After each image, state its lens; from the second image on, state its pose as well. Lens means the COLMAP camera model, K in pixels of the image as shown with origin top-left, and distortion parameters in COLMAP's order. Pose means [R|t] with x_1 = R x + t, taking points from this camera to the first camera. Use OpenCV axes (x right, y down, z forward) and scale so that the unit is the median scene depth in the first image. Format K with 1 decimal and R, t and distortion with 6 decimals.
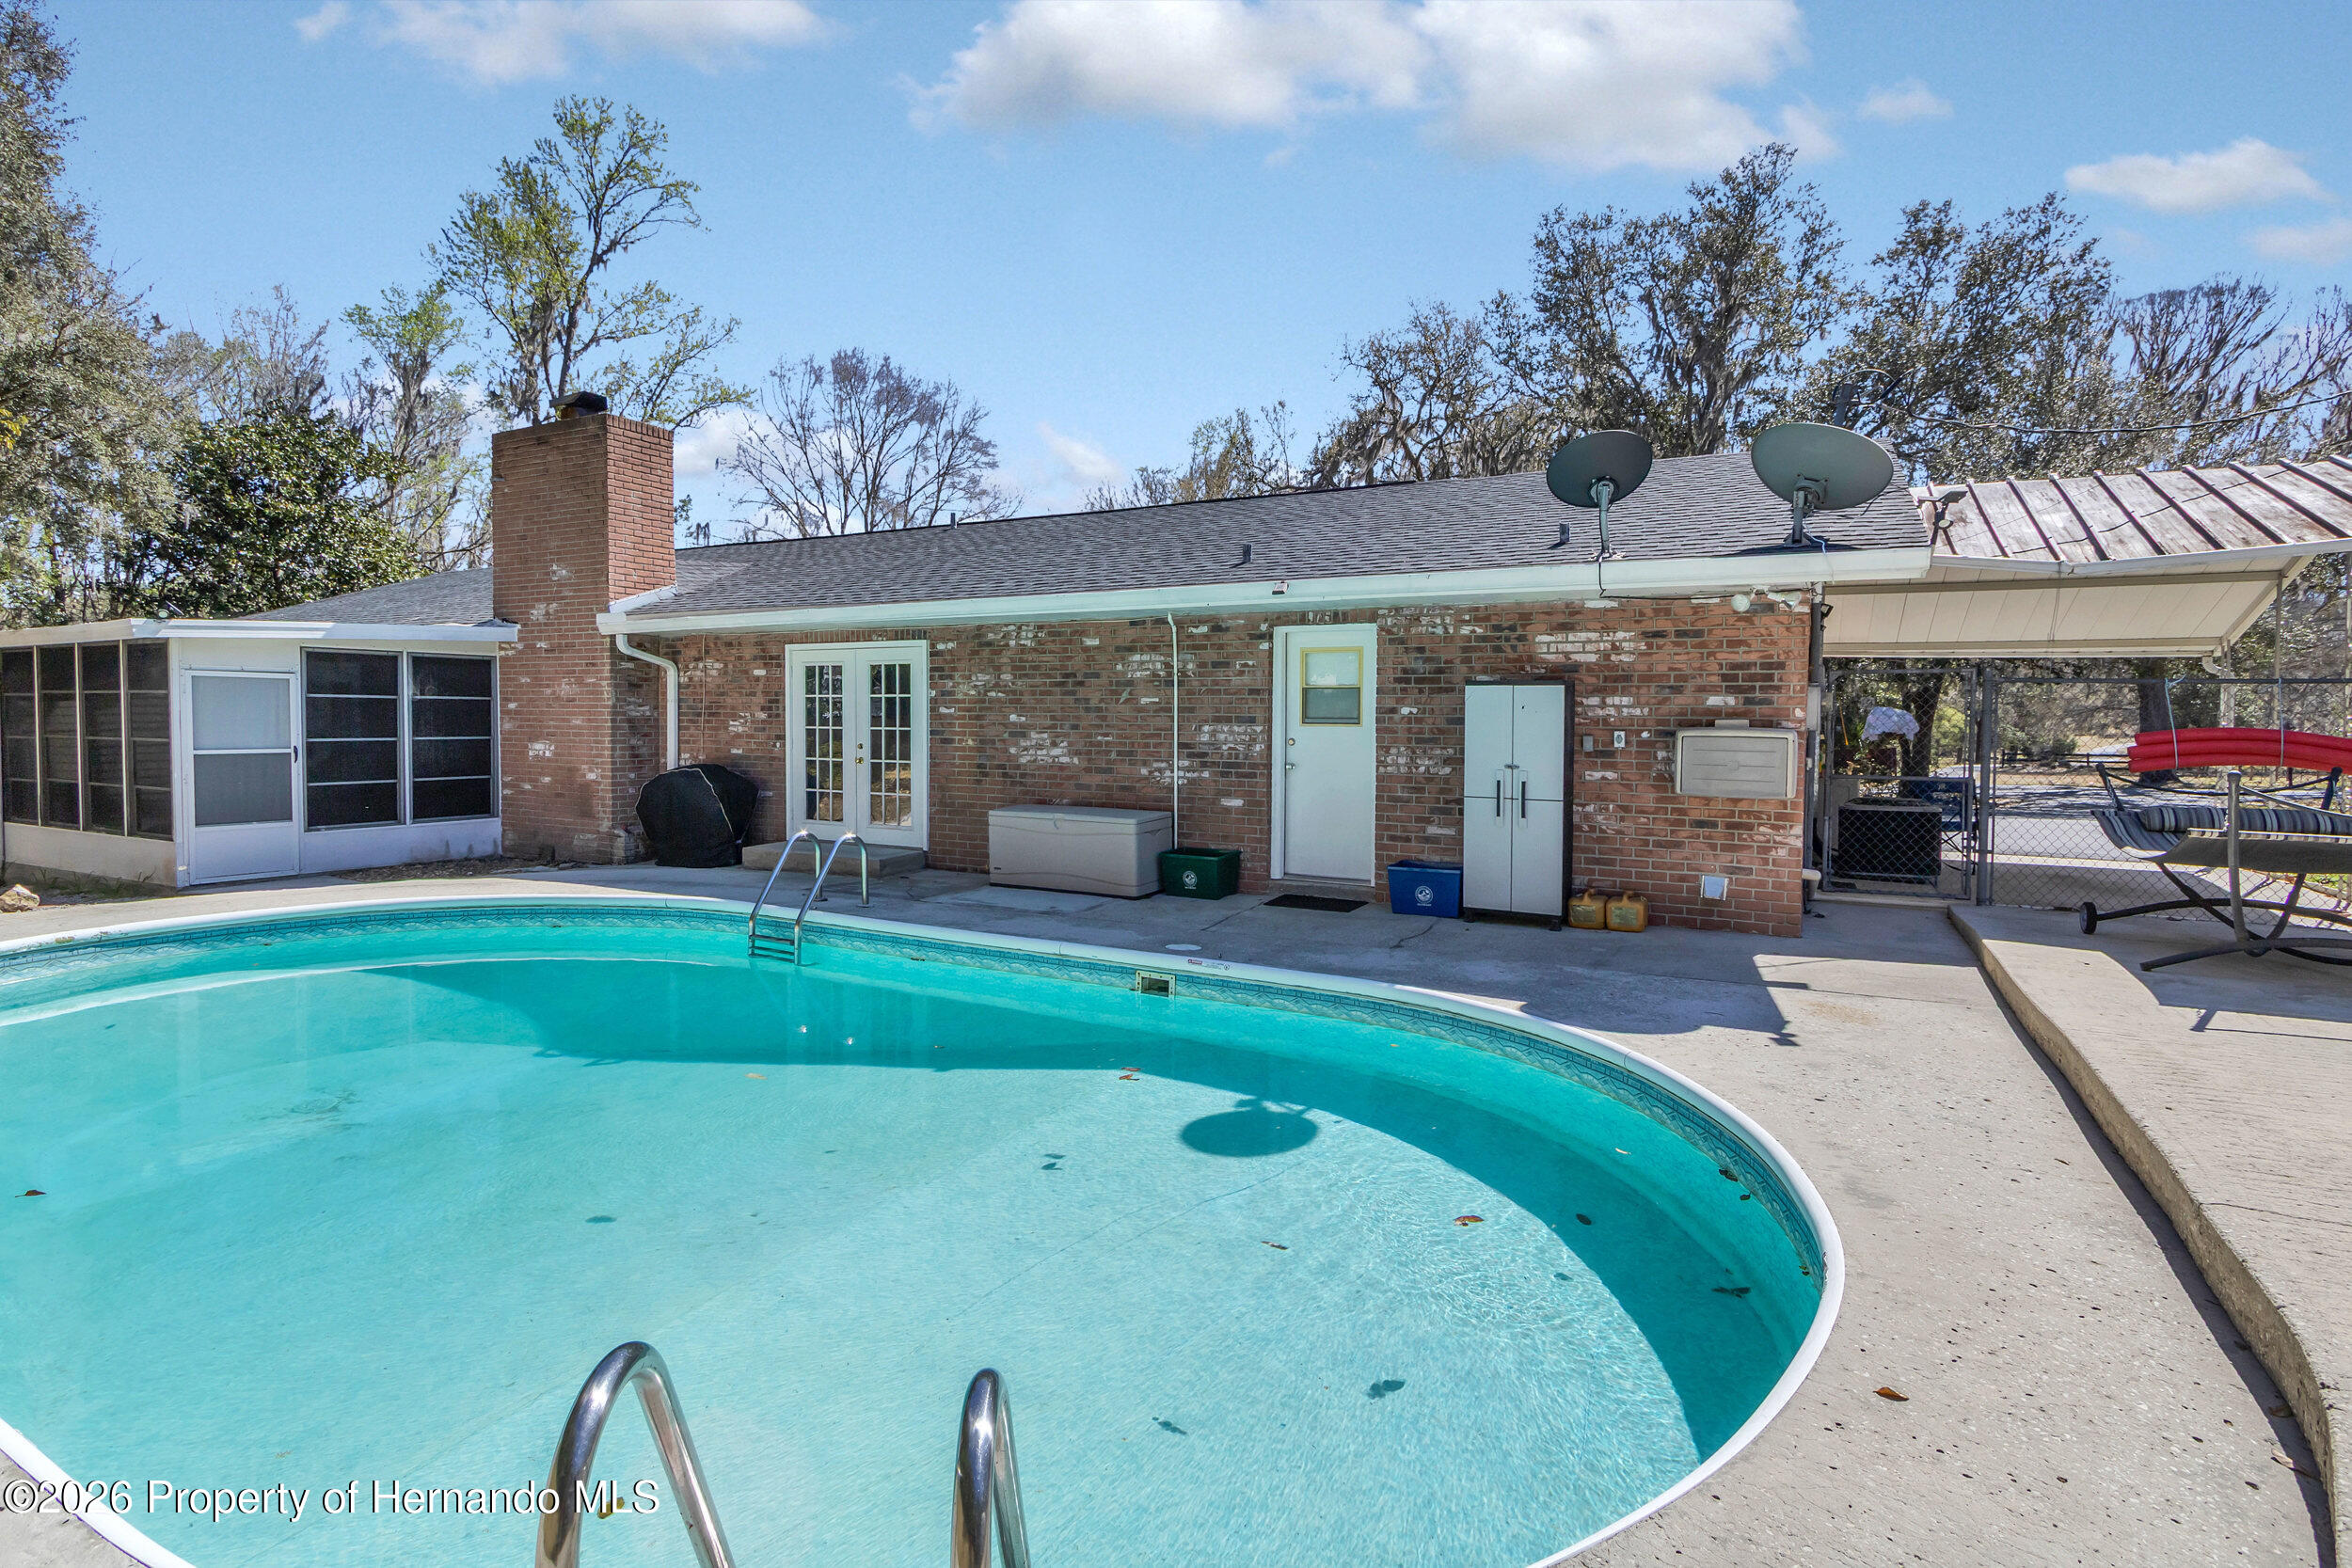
lens RADIAL K [[1150.9, 0, 1193.1], [0, 1150.9, 764.2], [0, 0, 1]] dist [0.009331, -0.002379]
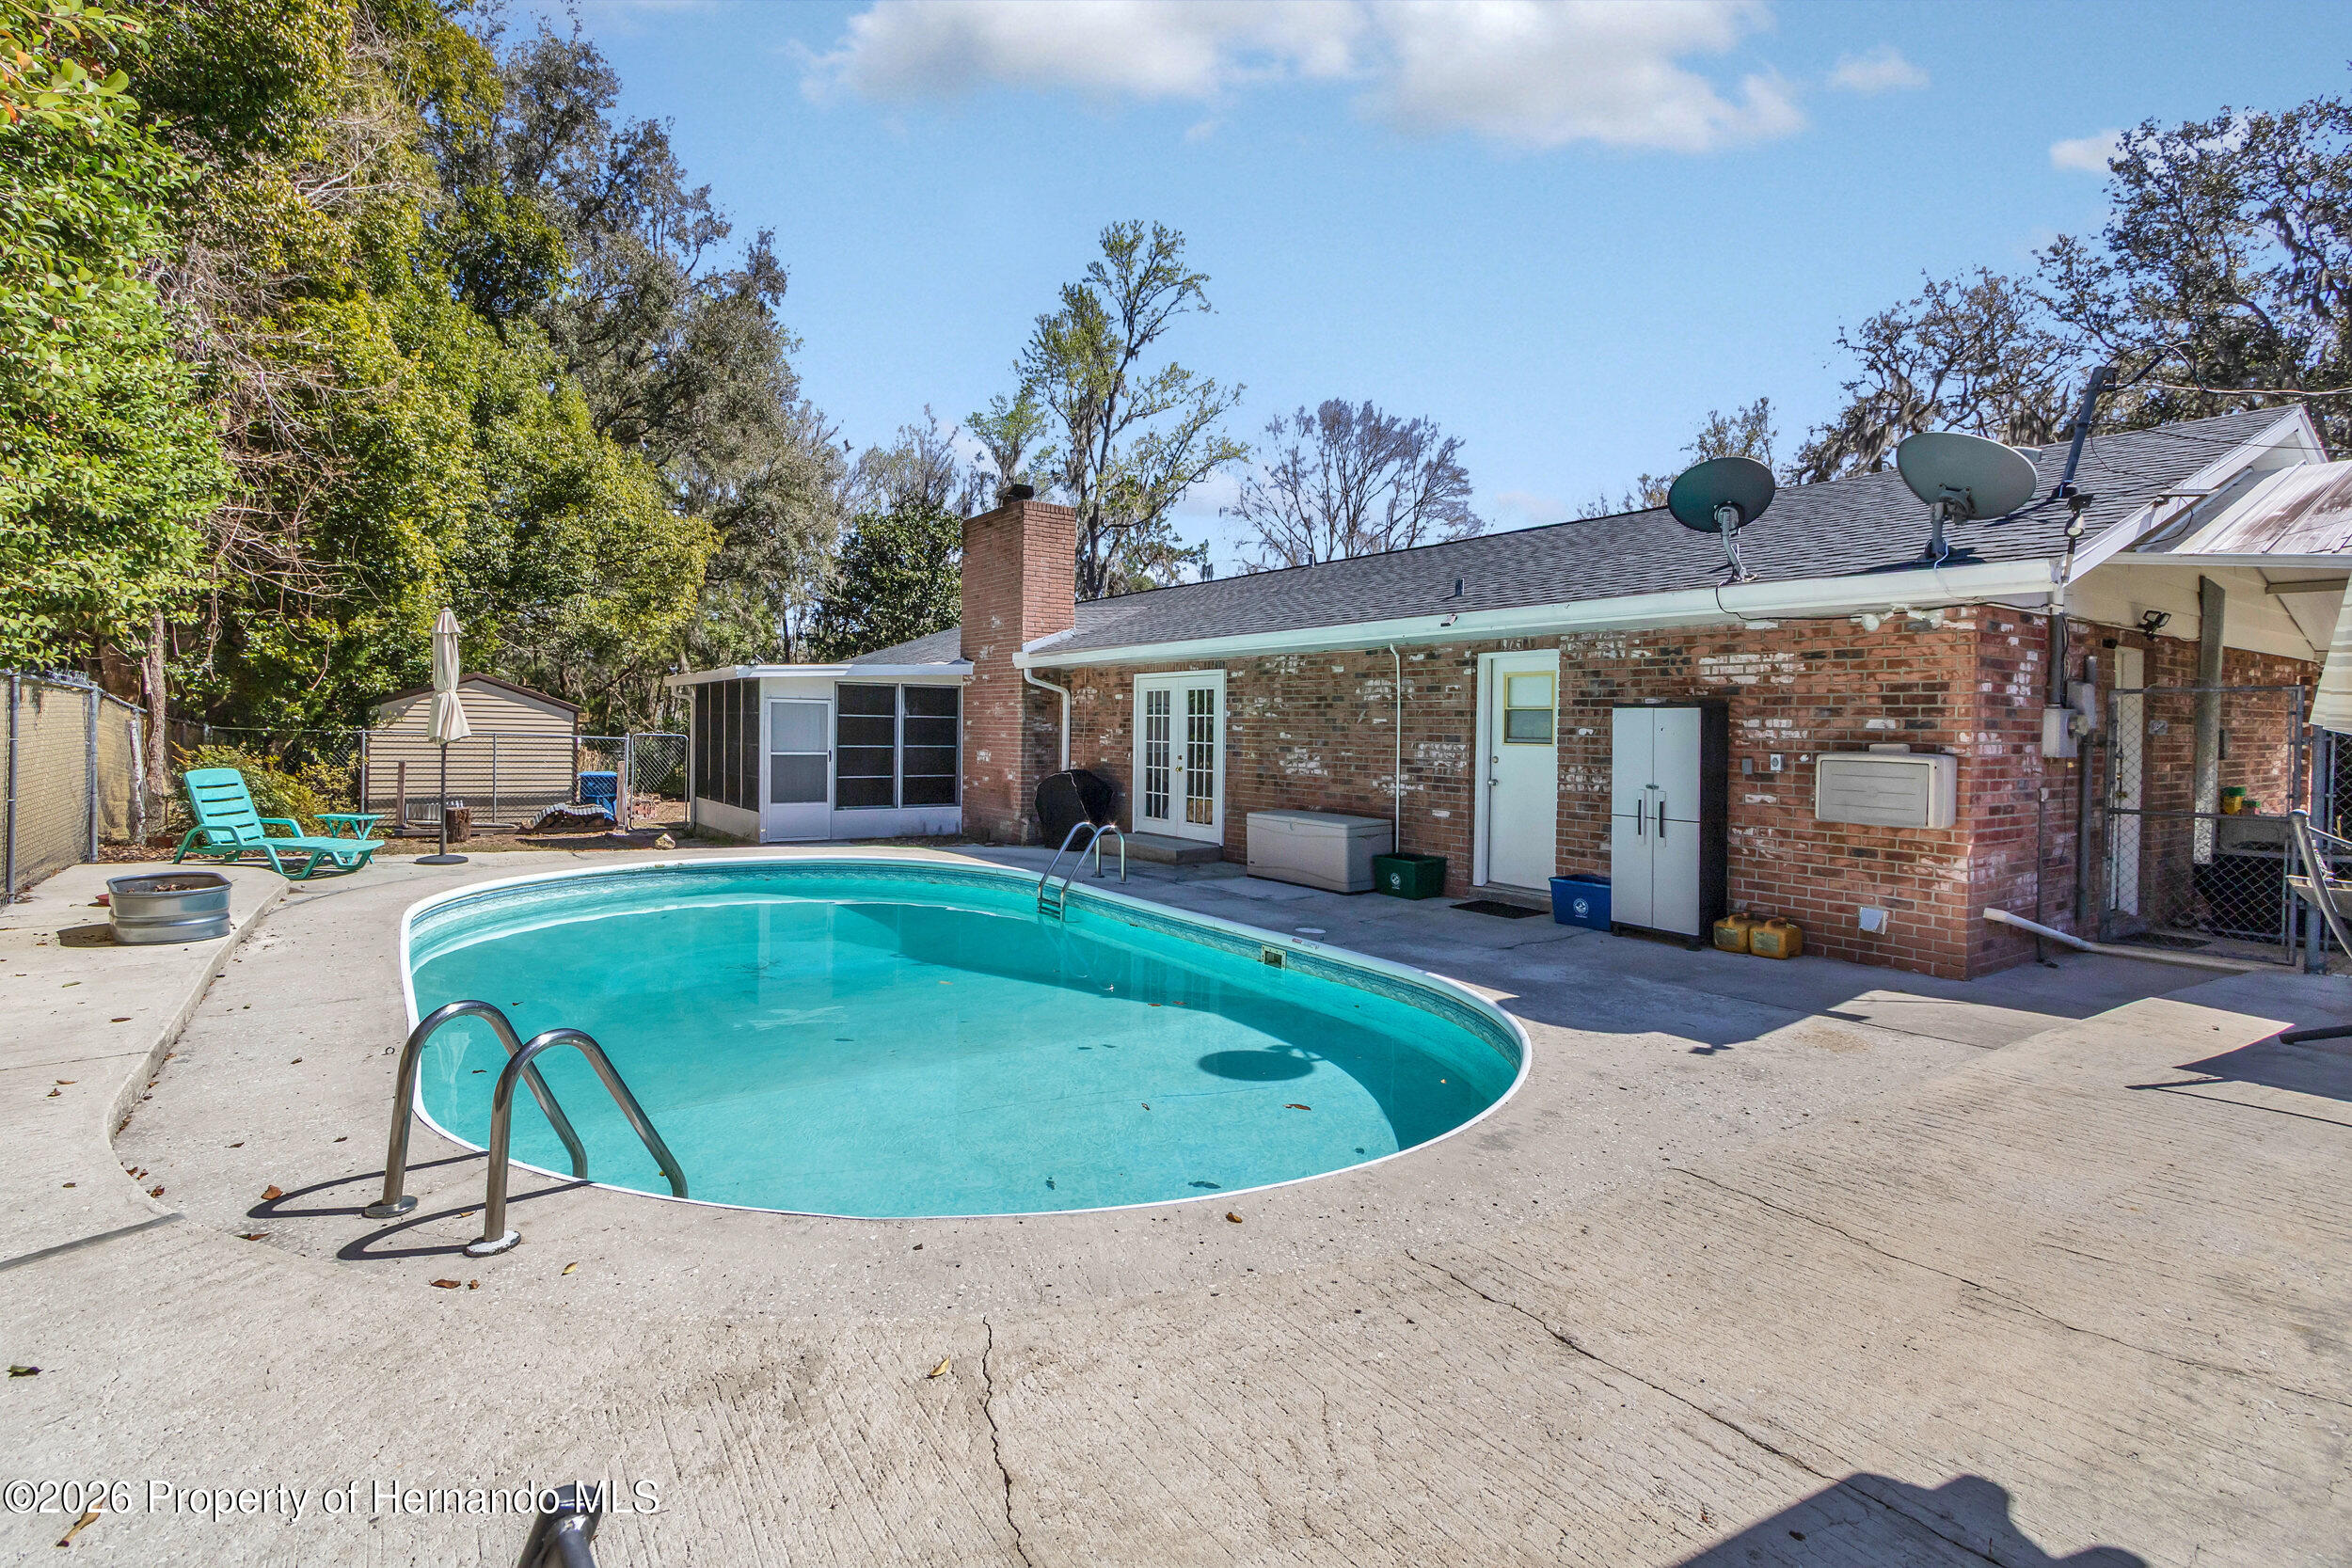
lens RADIAL K [[1150.9, 0, 1221.7], [0, 1150.9, 762.0], [0, 0, 1]] dist [0.009331, -0.002379]
pose [[0.895167, 0.019478, -0.445305, 0.289660], [-0.026633, 0.999597, -0.009814, 0.000153], [0.444935, 0.020645, 0.895325, -0.067772]]
